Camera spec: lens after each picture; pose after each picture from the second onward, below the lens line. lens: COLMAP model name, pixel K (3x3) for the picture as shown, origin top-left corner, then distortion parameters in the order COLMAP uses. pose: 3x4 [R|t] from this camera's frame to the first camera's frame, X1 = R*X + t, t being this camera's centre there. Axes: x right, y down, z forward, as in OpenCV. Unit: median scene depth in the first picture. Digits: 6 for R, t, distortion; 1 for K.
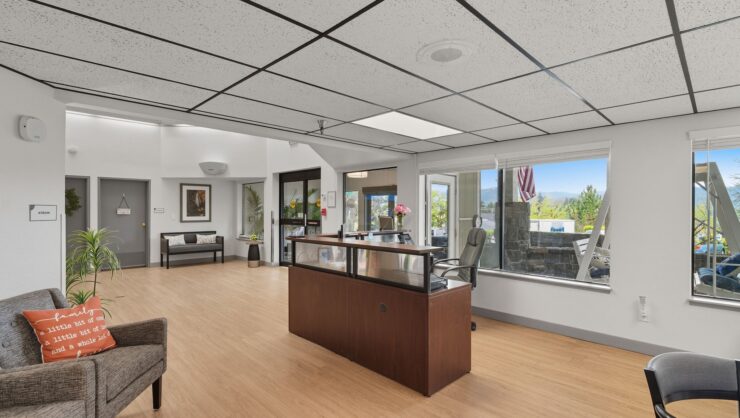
lens RADIAL K [[350.6, 0, 370.0], [0, 350.6, 209.0], [0, 0, 1]] dist [-0.000466, -0.000201]
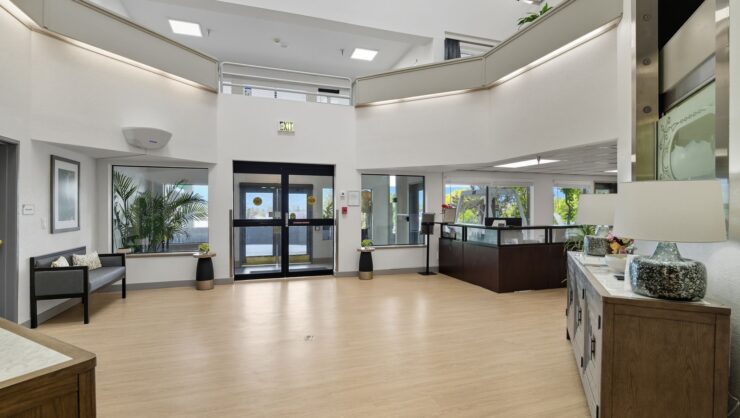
lens RADIAL K [[350.6, 0, 370.0], [0, 350.6, 209.0], [0, 0, 1]] dist [-0.000466, -0.000201]
pose [[0.450153, -0.002991, 0.892947, -0.811037], [-0.000905, 0.999992, 0.003806, 0.001082], [-0.892951, -0.002521, 0.450147, 0.390197]]
